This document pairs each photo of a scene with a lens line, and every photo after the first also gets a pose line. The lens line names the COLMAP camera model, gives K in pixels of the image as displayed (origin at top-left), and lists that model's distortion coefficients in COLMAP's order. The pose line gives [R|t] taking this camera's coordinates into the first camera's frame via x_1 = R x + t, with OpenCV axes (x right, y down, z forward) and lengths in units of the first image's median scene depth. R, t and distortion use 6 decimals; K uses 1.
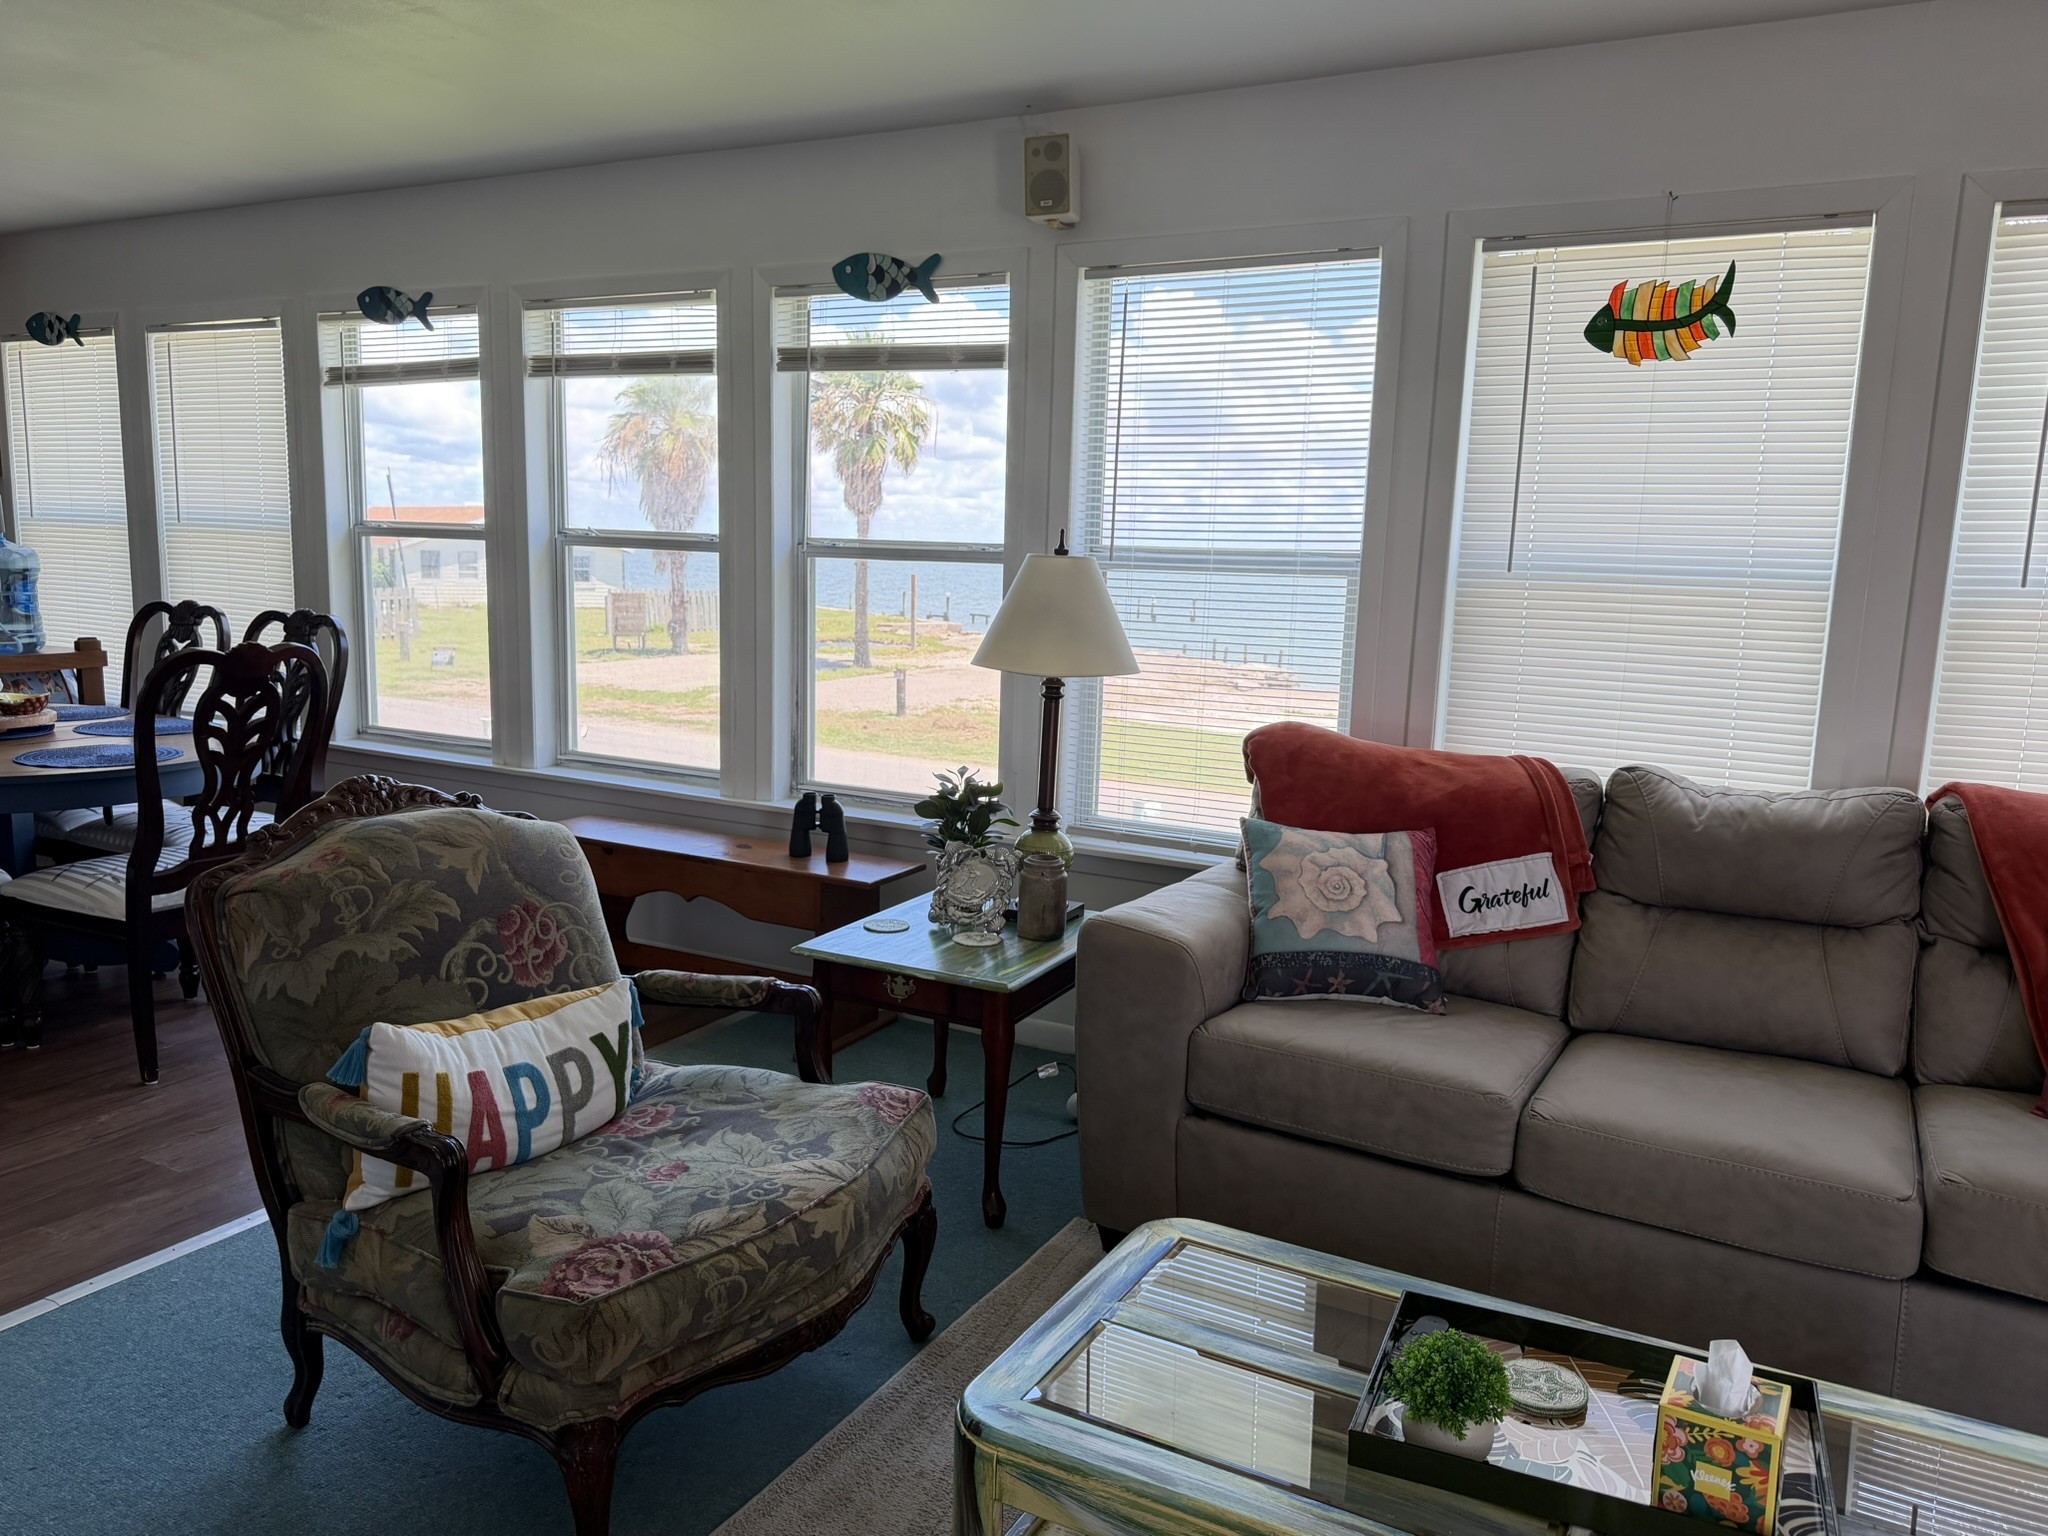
lens RADIAL K [[1447.6, 0, 1024.0], [0, 1447.6, 782.8], [0, 0, 1]] dist [0.055505, -0.073016]
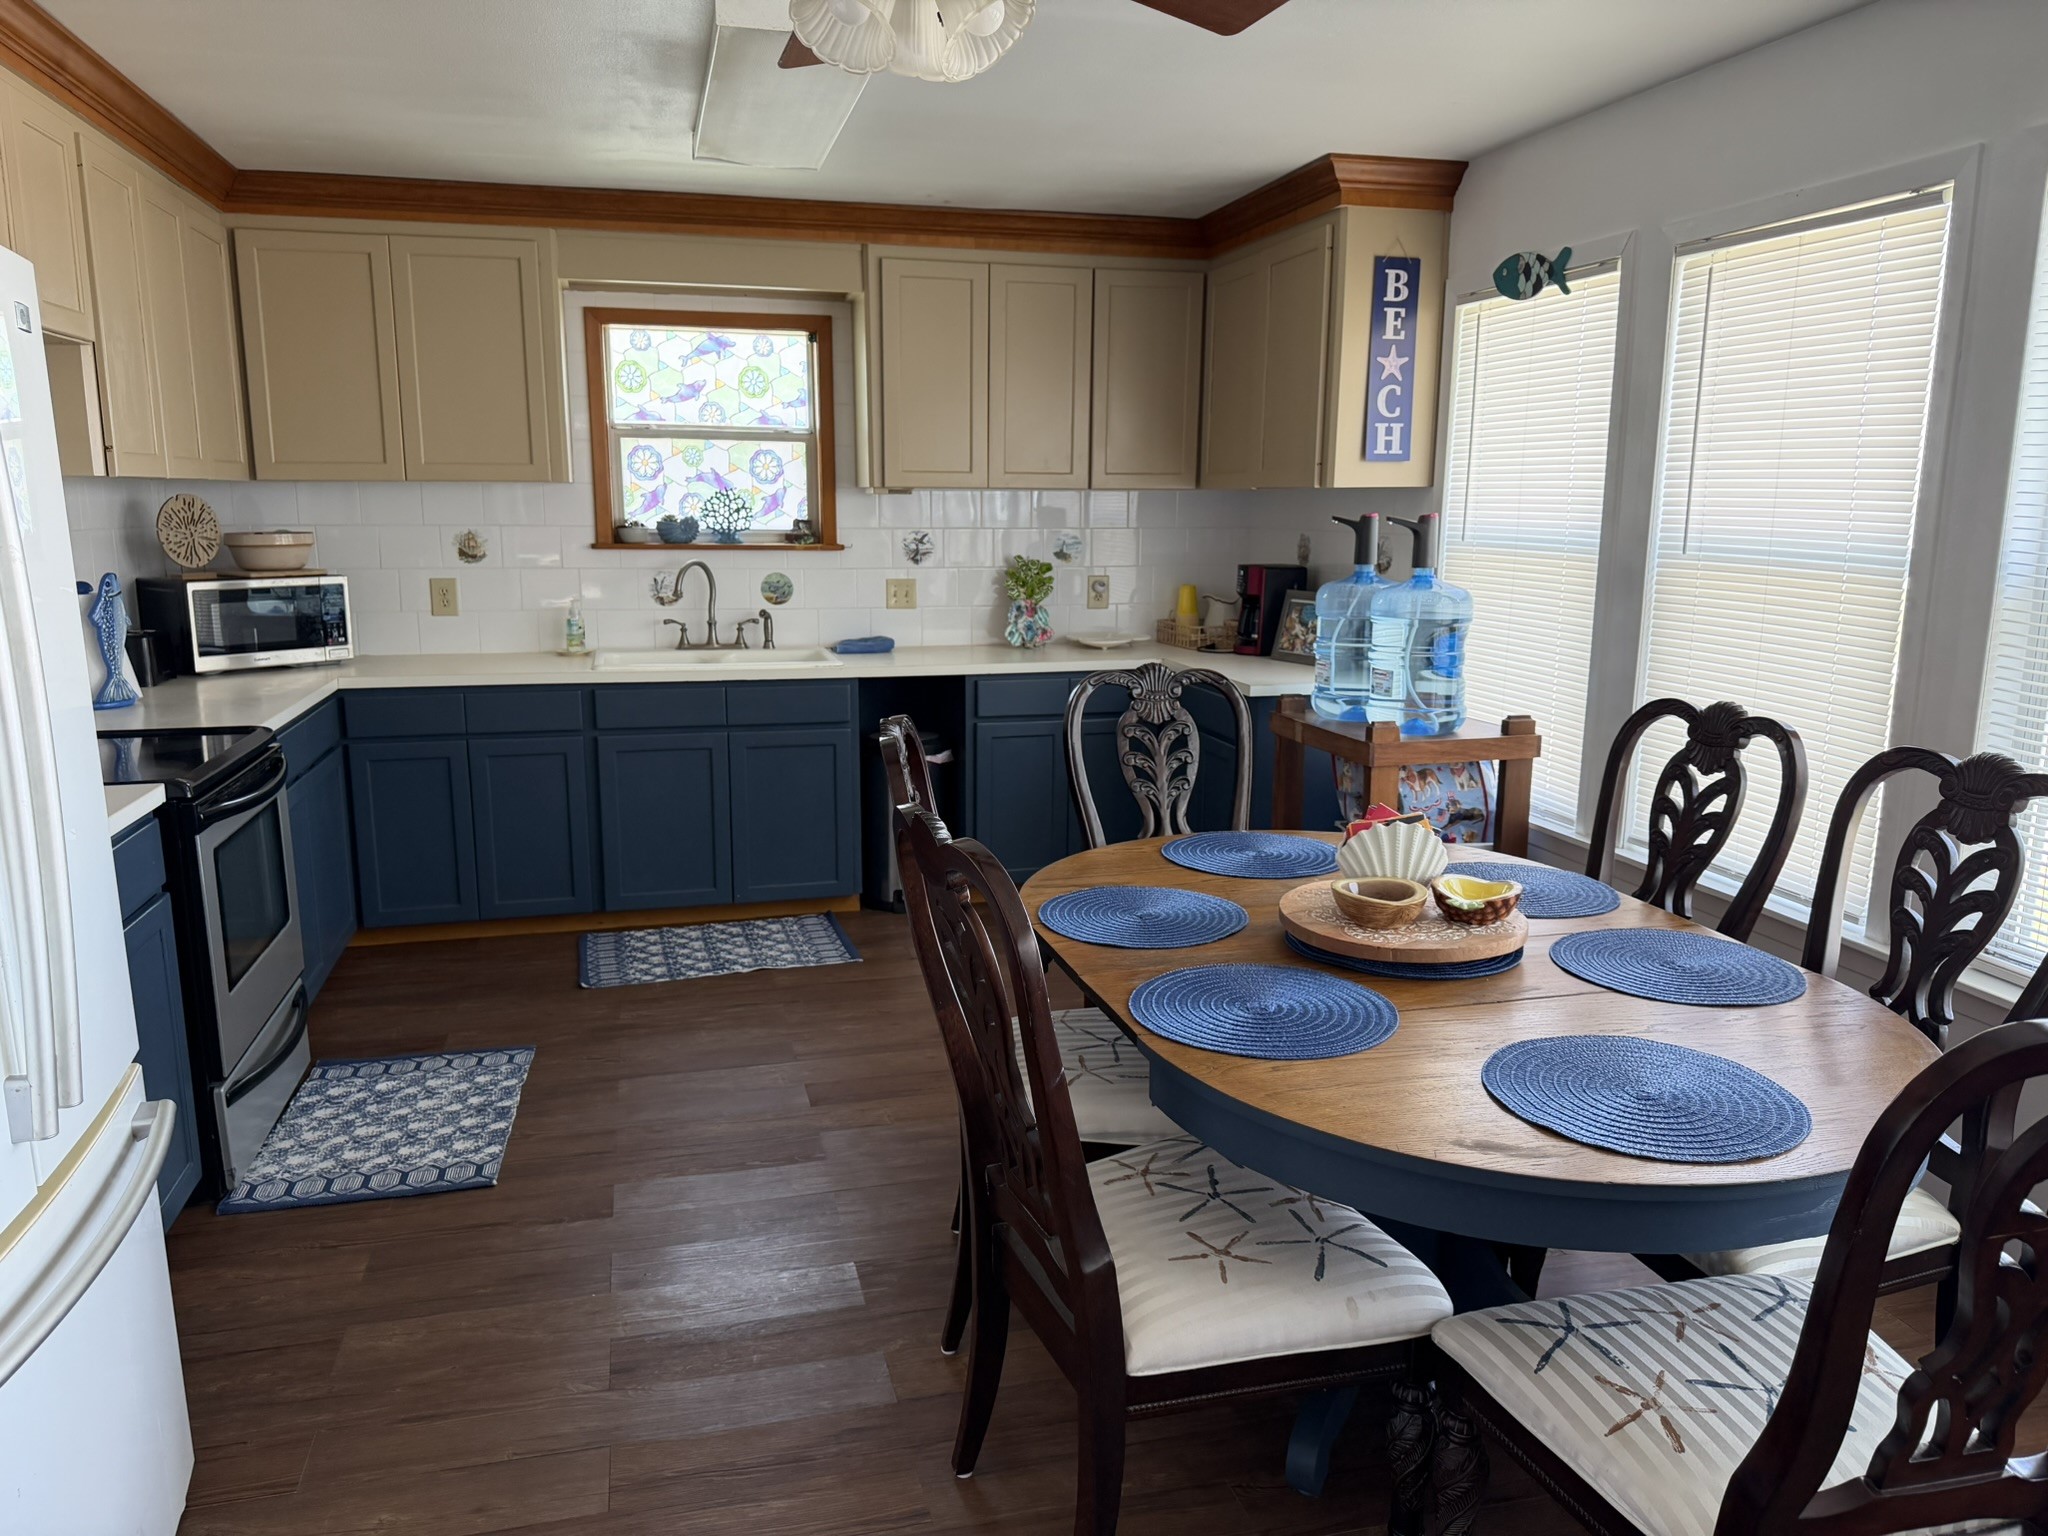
lens RADIAL K [[1447.6, 0, 1030.1], [0, 1447.6, 781.9], [0, 0, 1]] dist [0.055505, -0.073016]
pose [[0.681303, 0.115818, -0.722781, -0.473976], [-0.104881, 0.992661, 0.060201, -0.139542], [0.724449, 0.034791, 0.688450, 0.568568]]
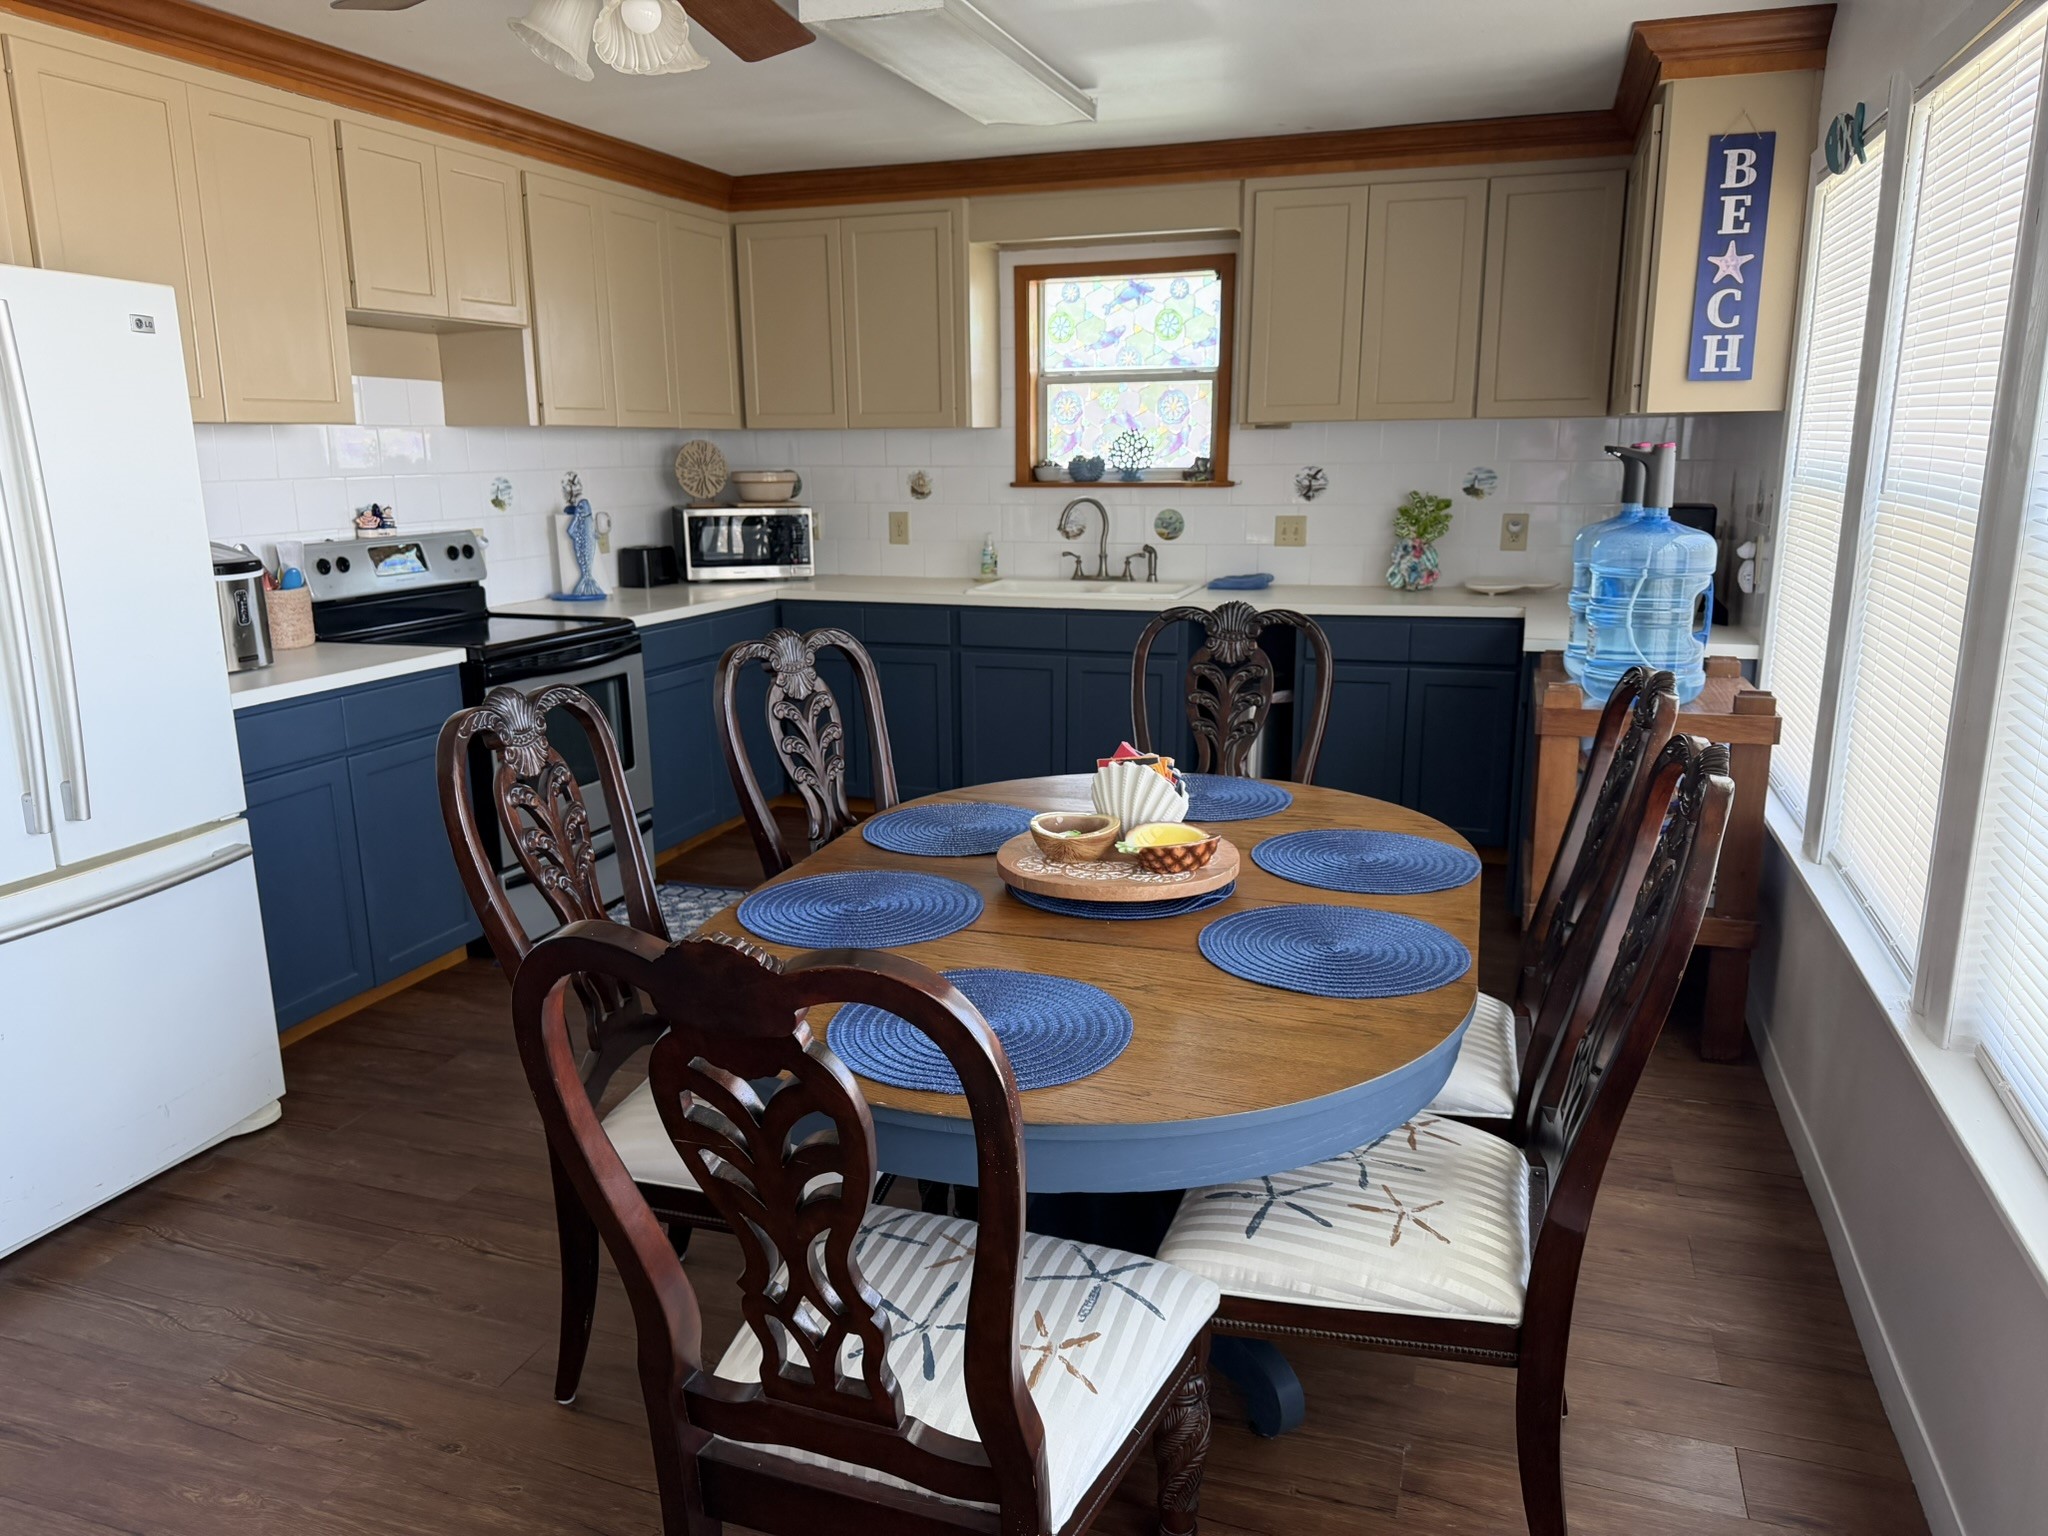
lens RADIAL K [[1447.6, 0, 1039.0], [0, 1447.6, 790.0], [0, 0, 1]] dist [0.055505, -0.073016]
pose [[0.188944, 0.200605, -0.961279, -0.212063], [-0.144919, 0.973889, 0.174752, -0.196098], [0.971236, 0.106290, 0.213082, 0.977760]]
